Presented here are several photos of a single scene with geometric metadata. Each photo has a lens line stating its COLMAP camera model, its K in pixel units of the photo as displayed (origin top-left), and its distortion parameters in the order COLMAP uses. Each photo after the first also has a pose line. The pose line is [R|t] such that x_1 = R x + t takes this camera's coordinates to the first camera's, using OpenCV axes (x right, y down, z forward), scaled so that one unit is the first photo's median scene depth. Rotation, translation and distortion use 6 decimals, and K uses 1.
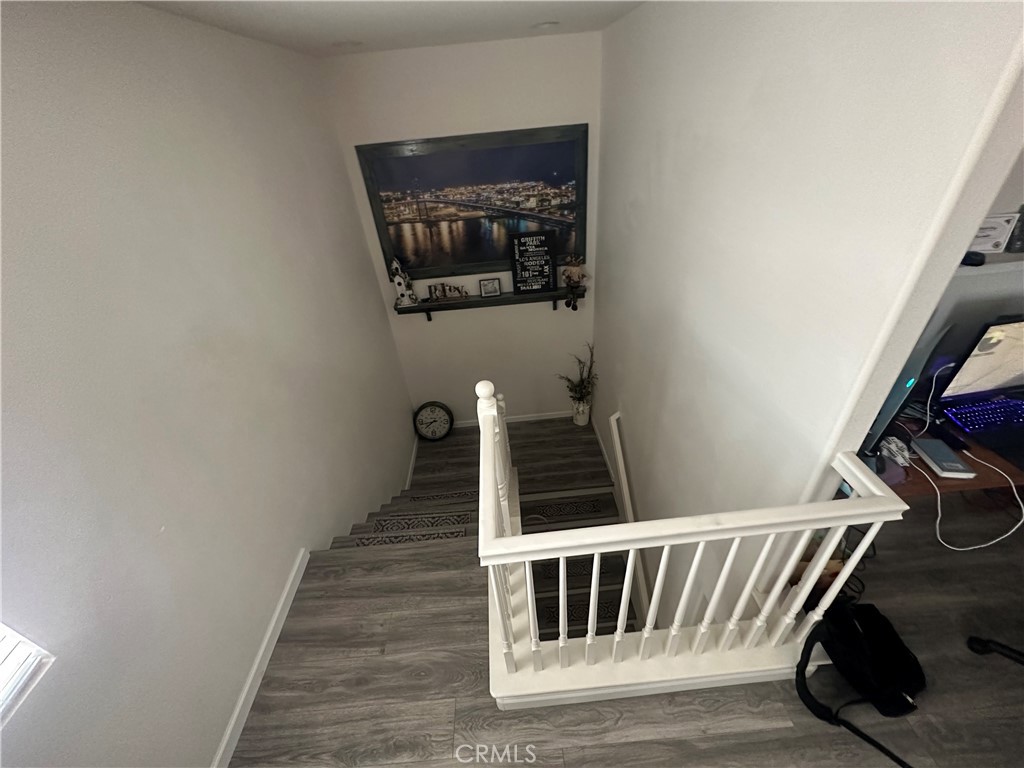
lens RADIAL K [[407.4, 0, 512.5], [0, 407.4, 384.1], [0, 0, 1]] dist [0.000148, 0.000432]
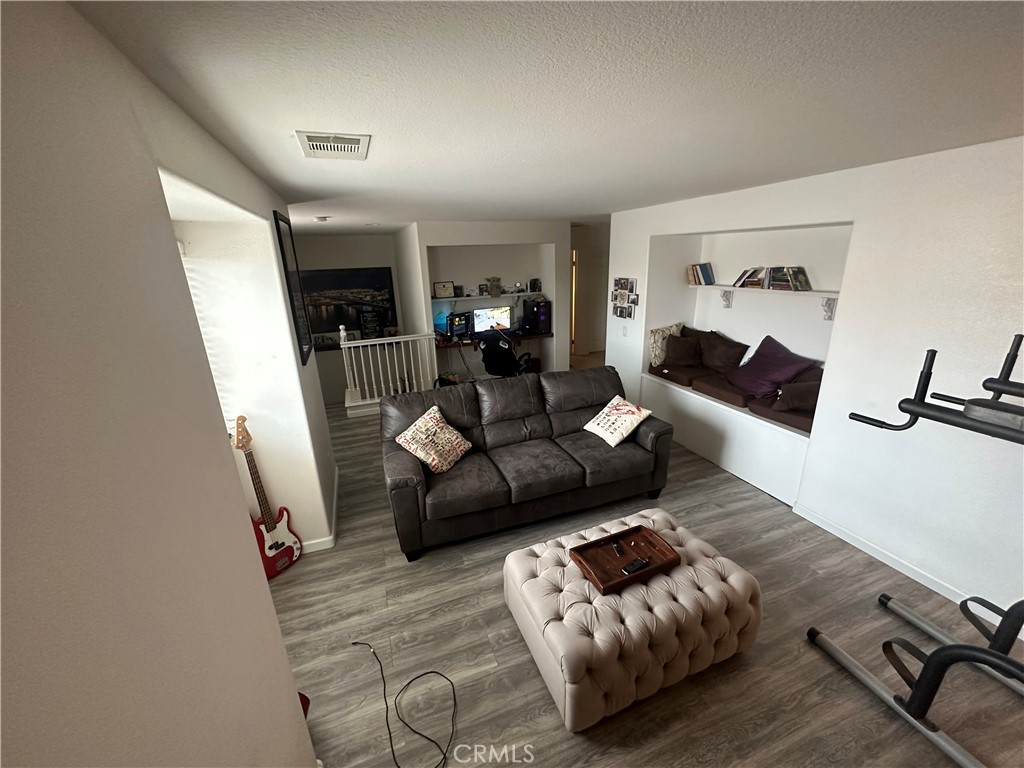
lens RADIAL K [[407.4, 0, 510.3], [0, 407.4, 386.5], [0, 0, 1]] dist [0.000148, 0.000432]
pose [[0.954014, -0.047276, 0.296010, 0.104463], [0.134099, 0.950474, -0.280388, 0.697817], [-0.268094, 0.307189, 0.913105, -1.017126]]
